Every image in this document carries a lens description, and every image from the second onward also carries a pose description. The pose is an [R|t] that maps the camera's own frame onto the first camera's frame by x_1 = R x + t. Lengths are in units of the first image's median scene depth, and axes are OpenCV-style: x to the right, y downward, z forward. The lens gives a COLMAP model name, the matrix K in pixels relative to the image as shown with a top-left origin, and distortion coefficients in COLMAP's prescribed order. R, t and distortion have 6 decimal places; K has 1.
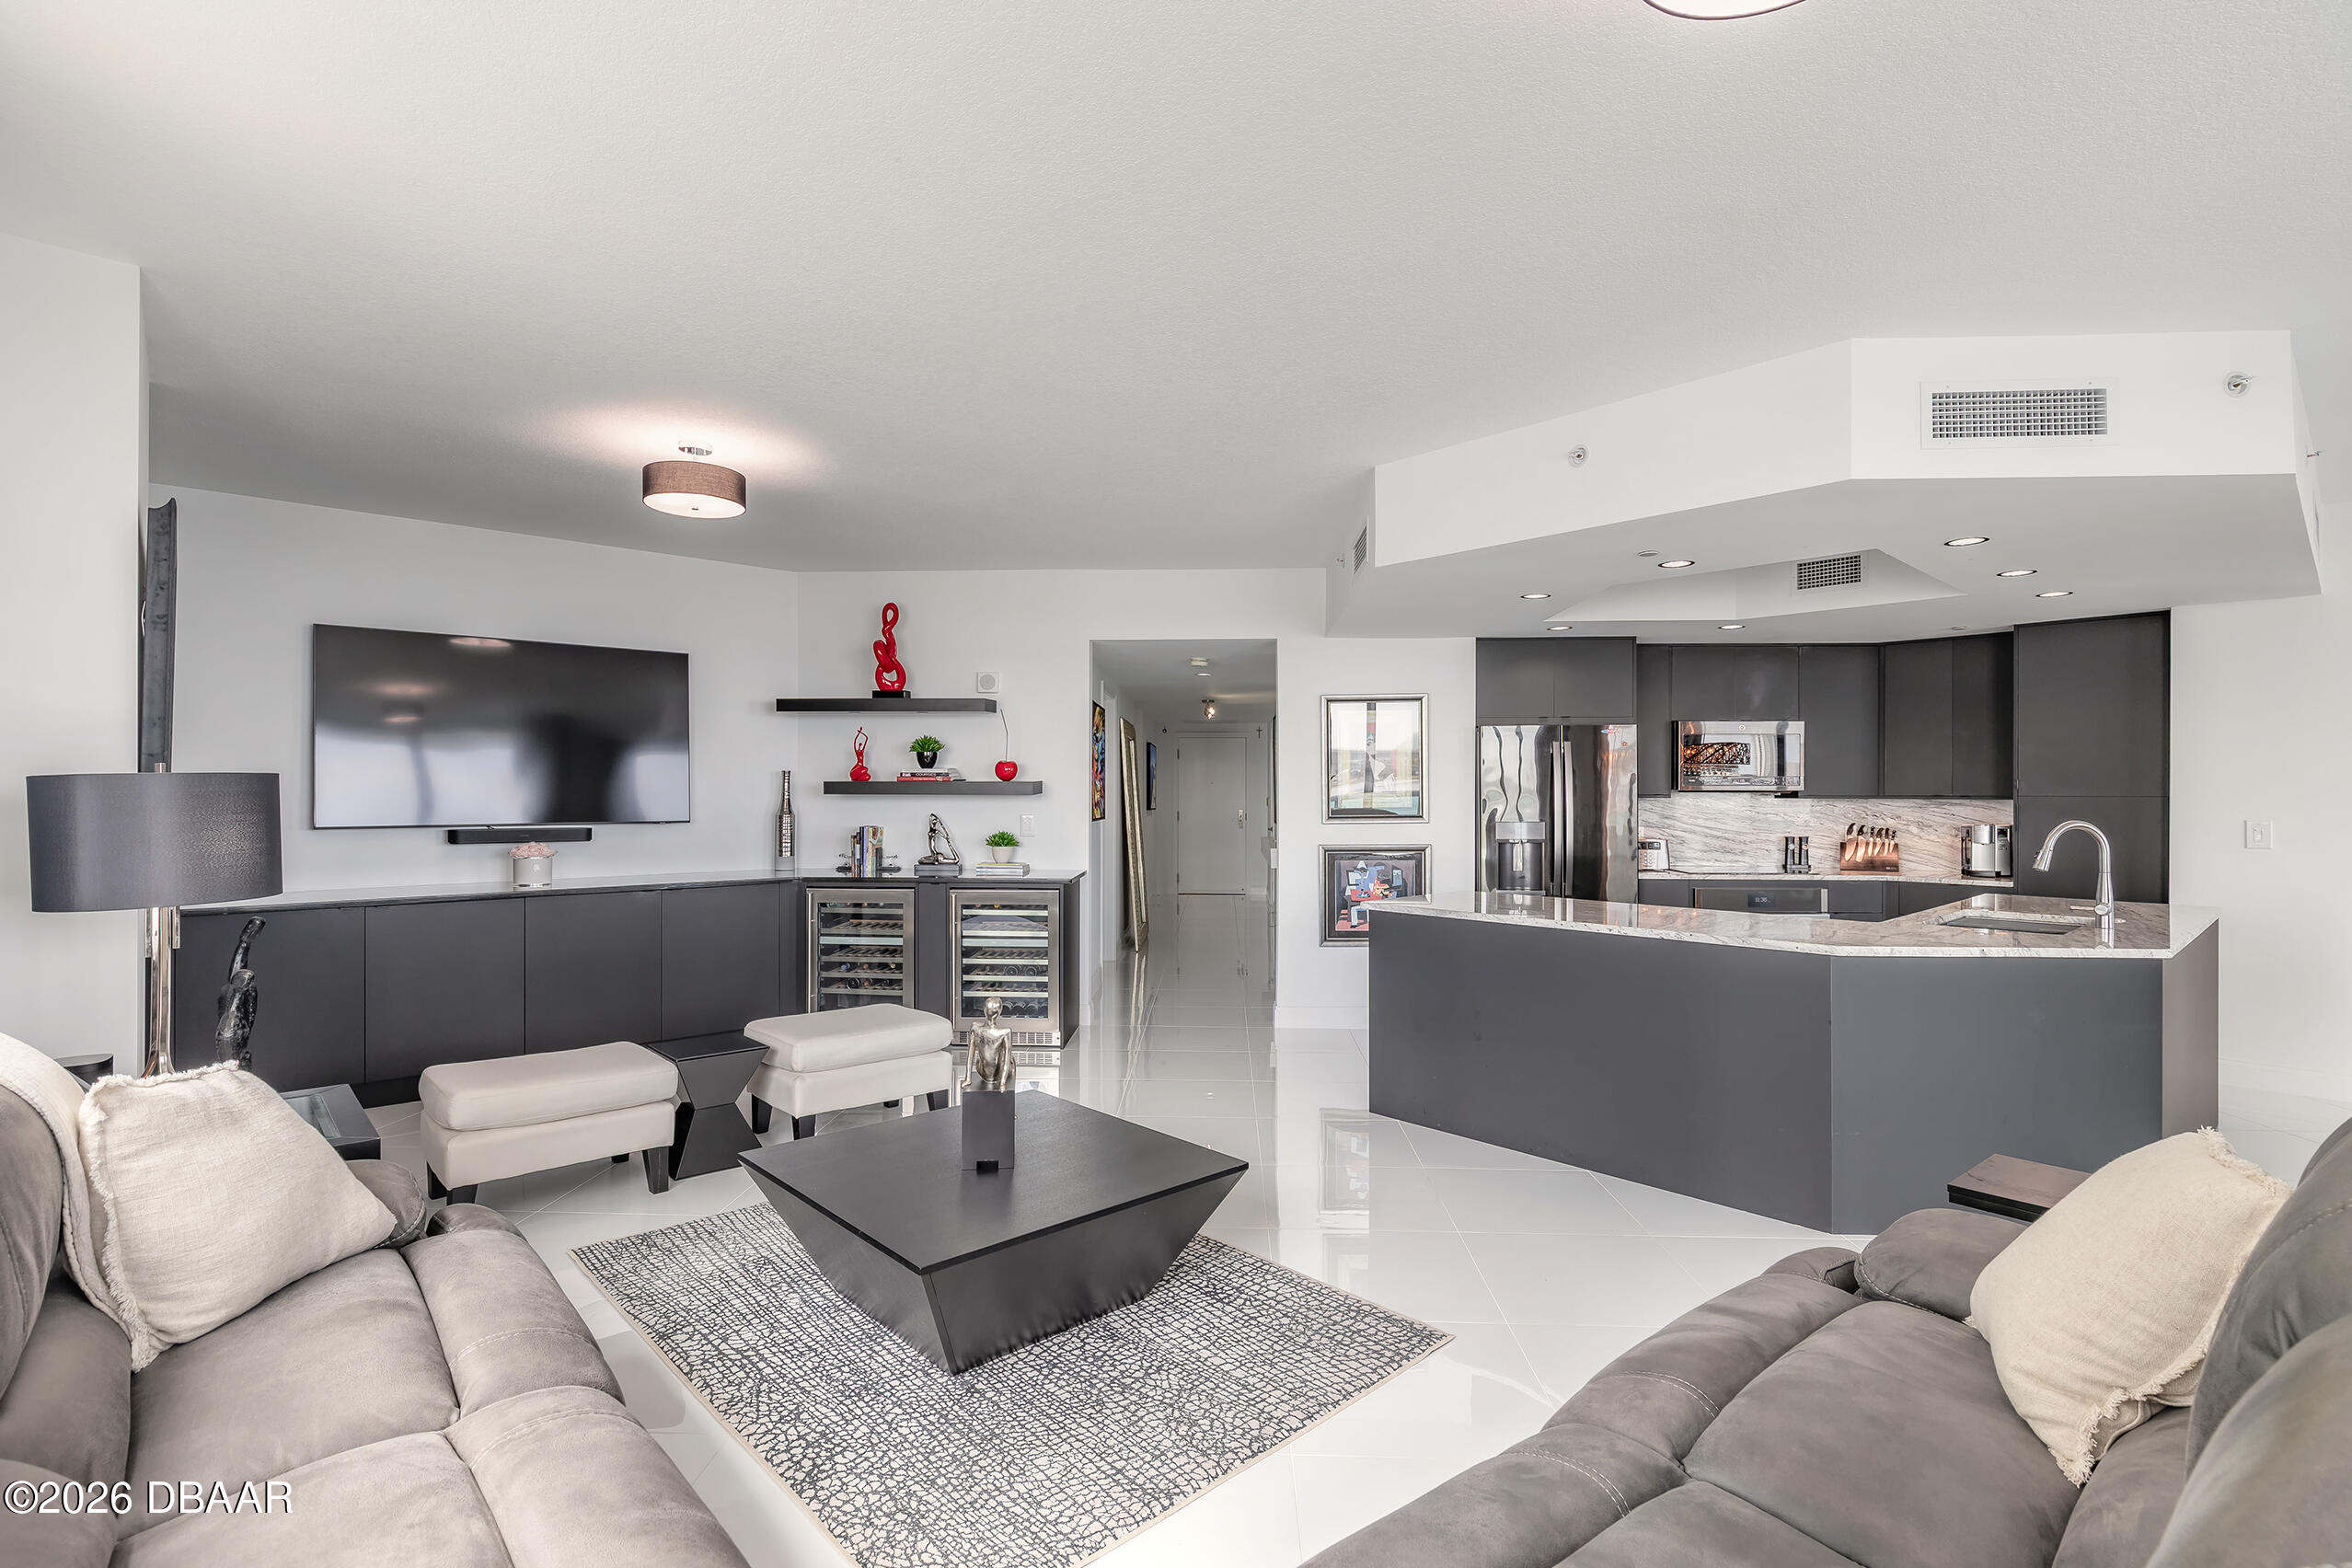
lens RADIAL K [[1091.6, 0, 1169.7], [0, 1091.6, 793.7], [0, 0, 1]] dist [-0.001435, -0.000470]
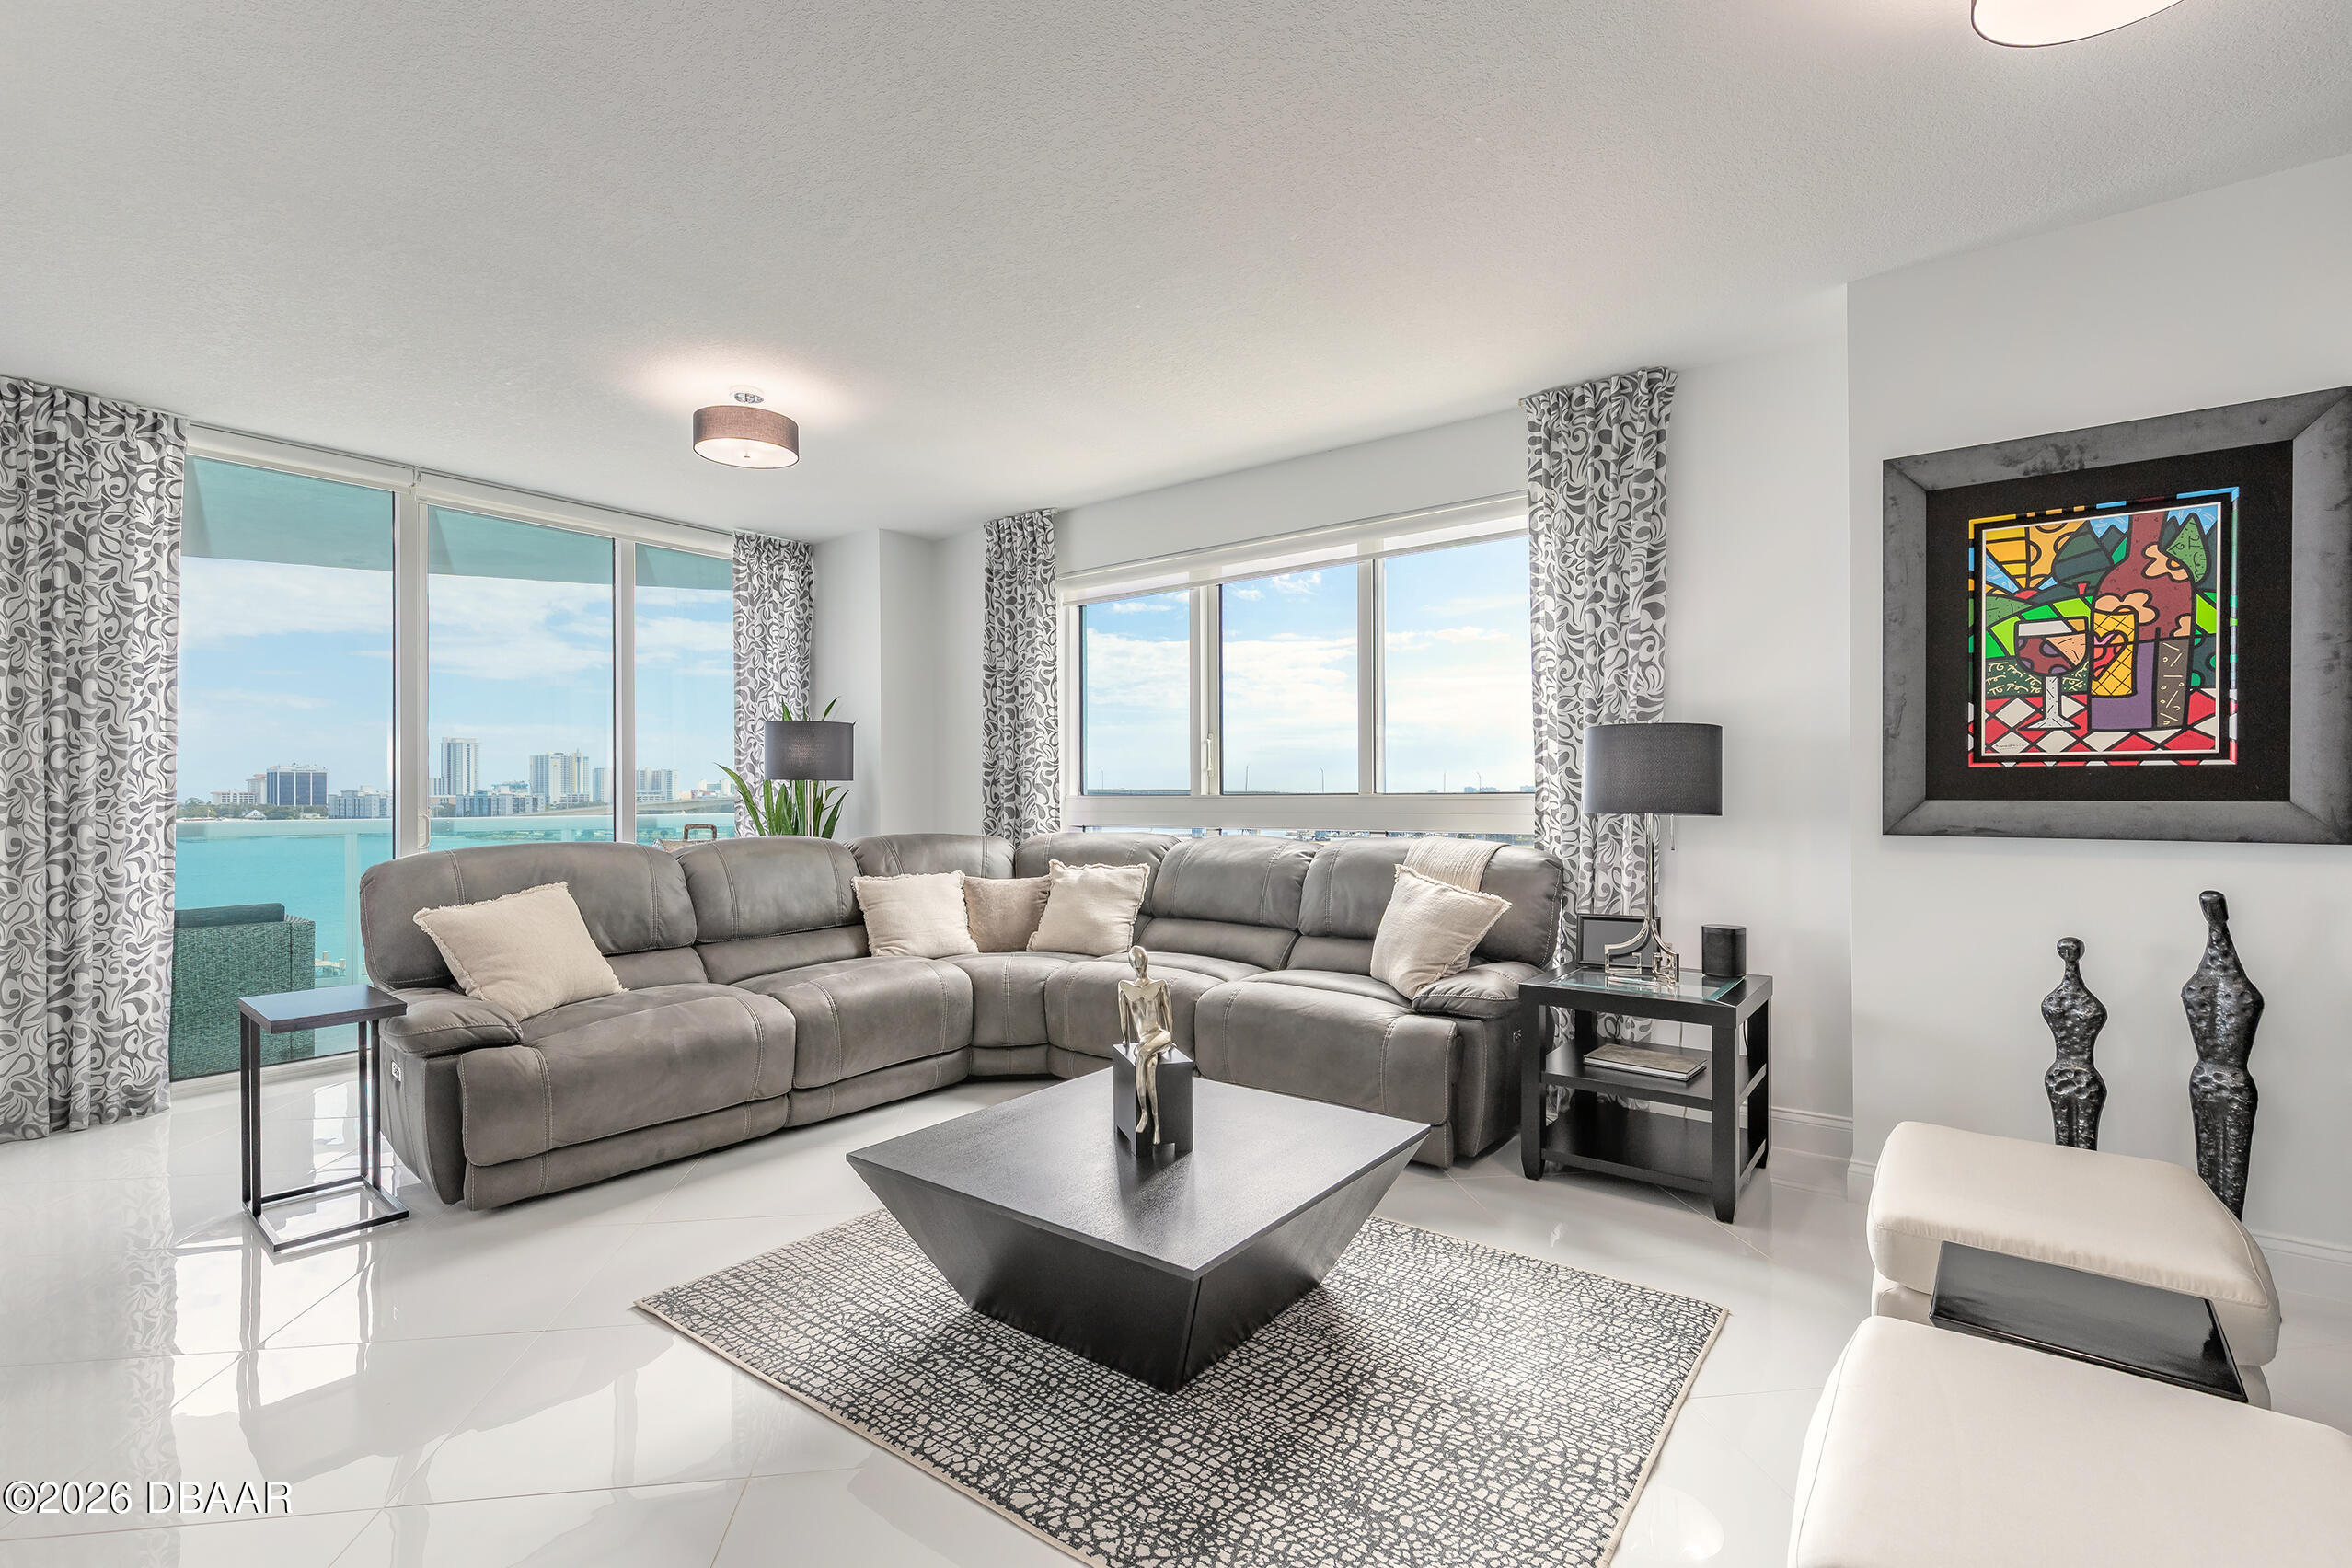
lens RADIAL K [[1063.3, 0, 1171.0], [0, 1063.3, 791.1], [0, 0, 1]] dist [0.003921, -0.000061]
pose [[-0.984547, 0.002003, -0.175107, -0.015232], [0.001859, 0.999998, 0.000984, 0.024409], [0.175108, 0.000643, -0.984549, 0.851757]]
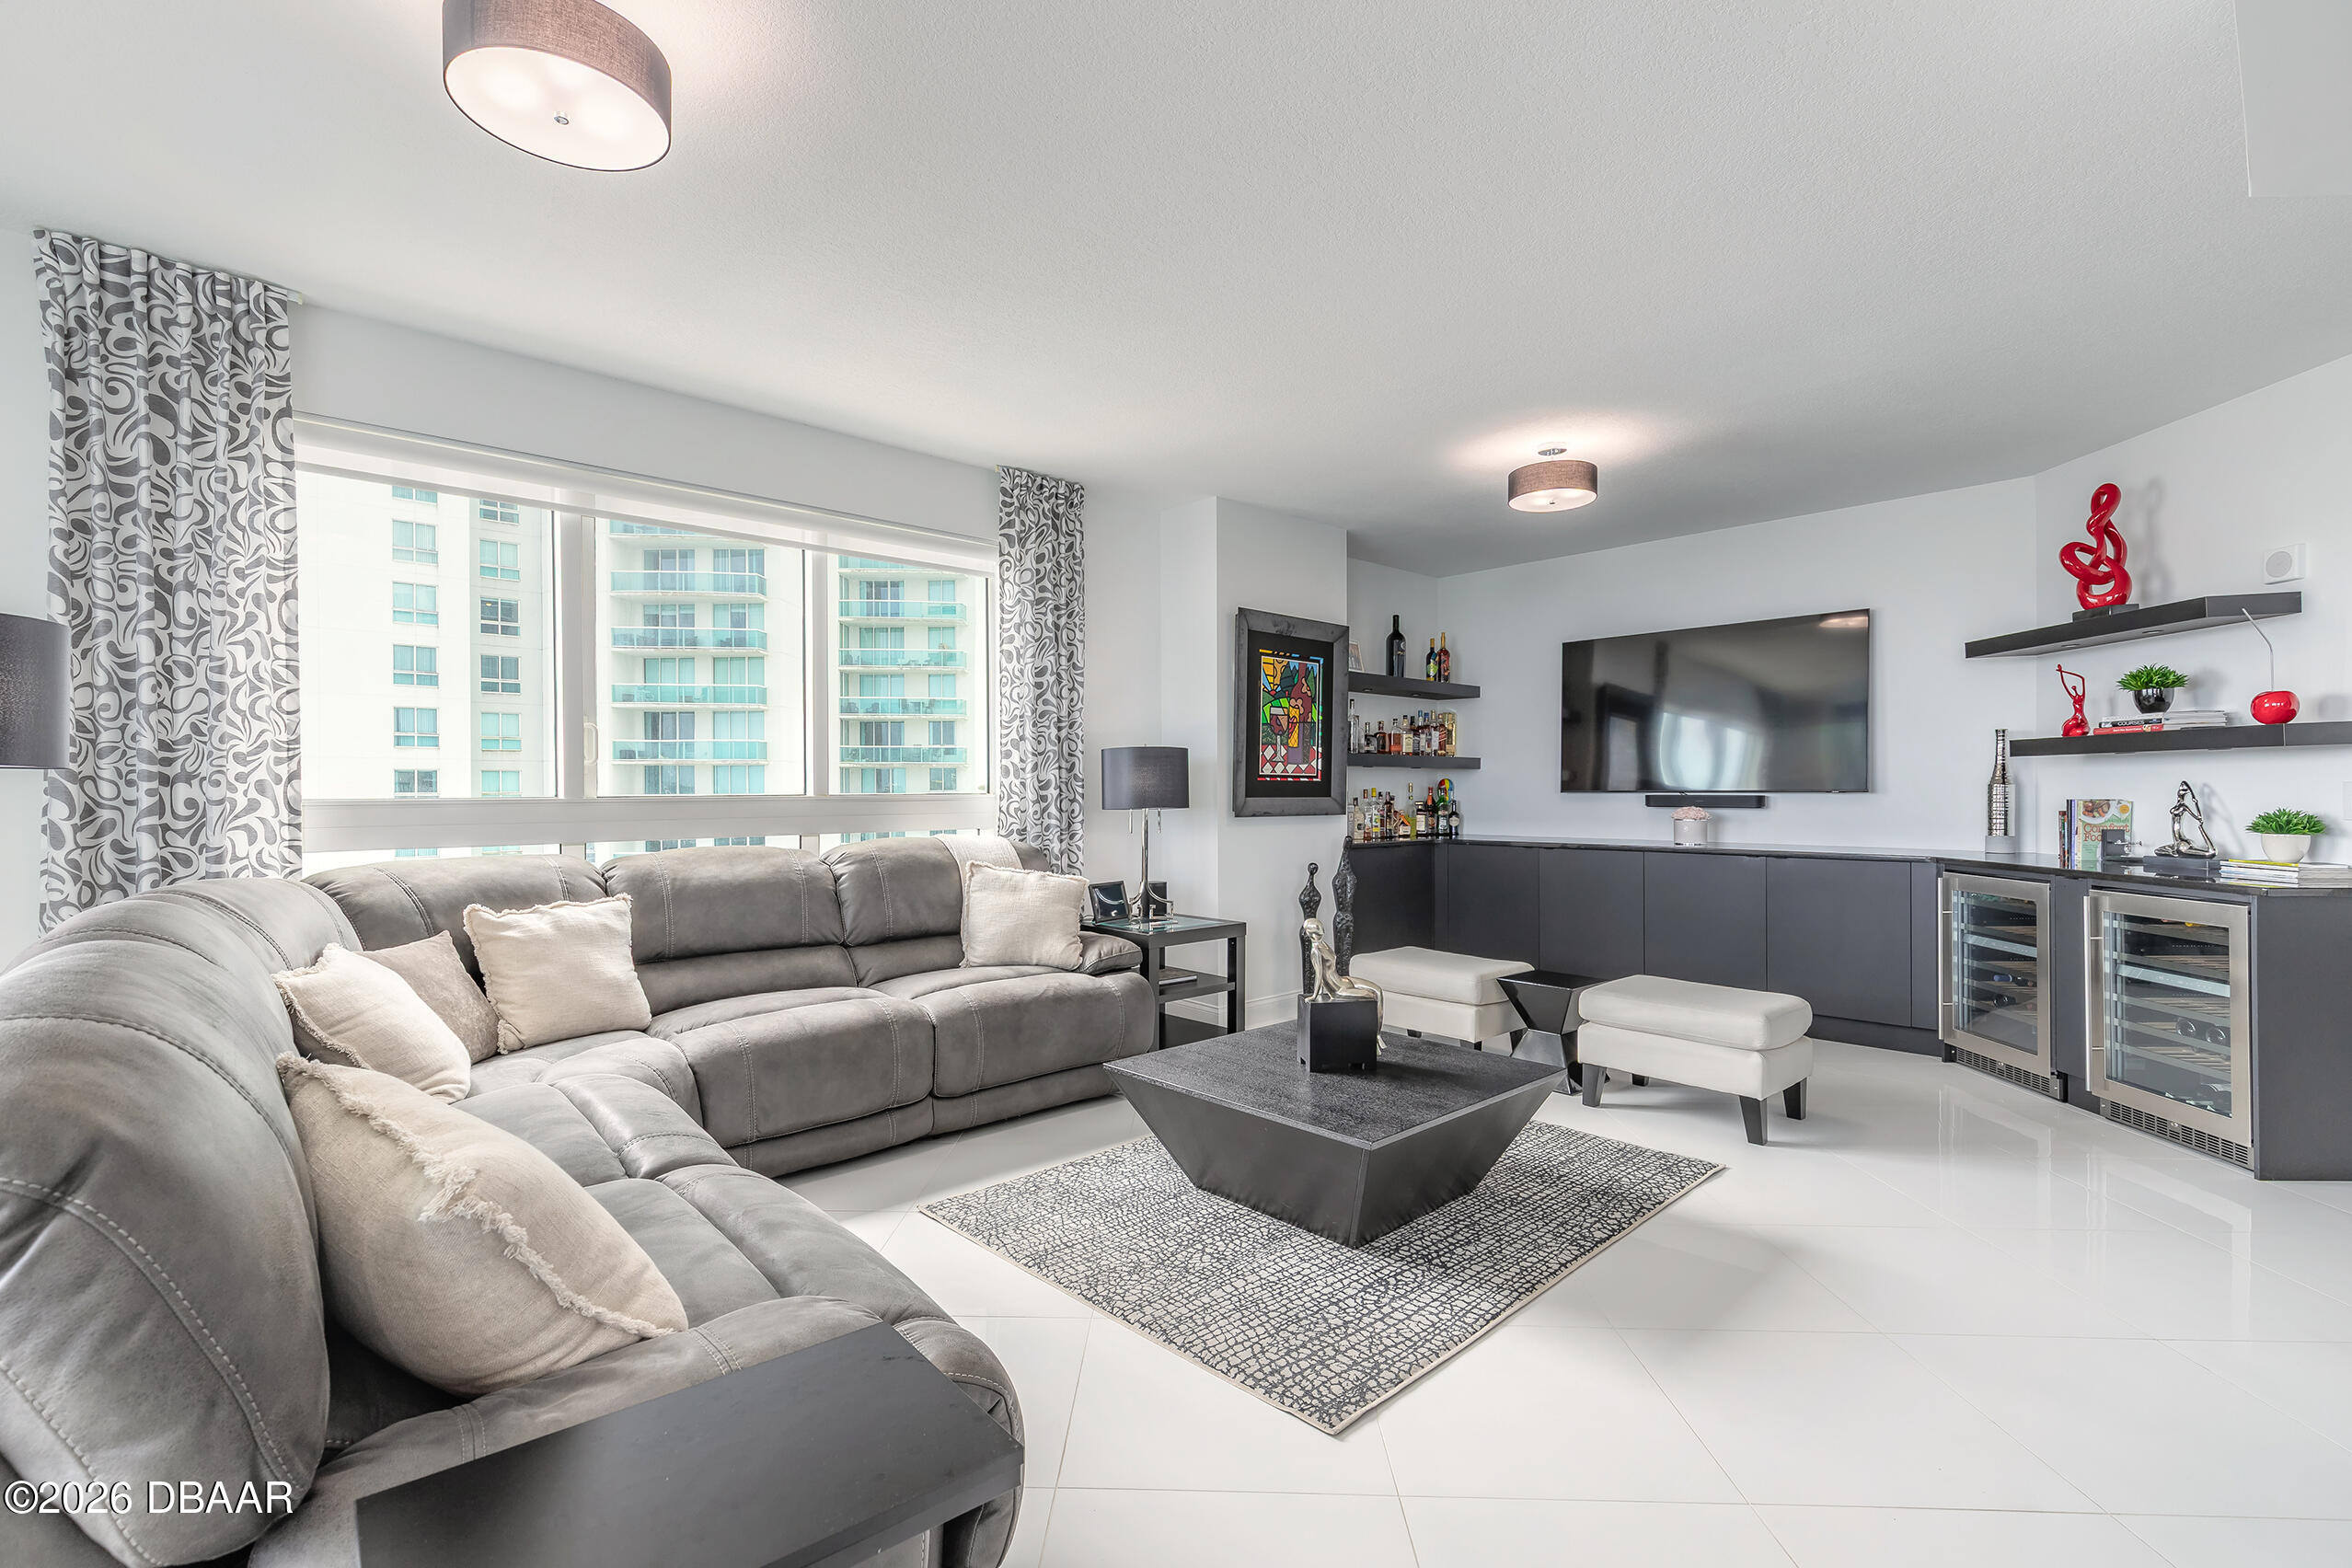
lens RADIAL K [[1057.0, 0, 1172.5], [0, 1057.0, 791.4], [0, 0, 1]] dist [0.006635, -0.000722]
pose [[0.017499, -0.000370, -0.999847, 0.421976], [0.000760, 1.000000, -0.000357, 0.024562], [0.999847, -0.000754, 0.017499, 0.376693]]
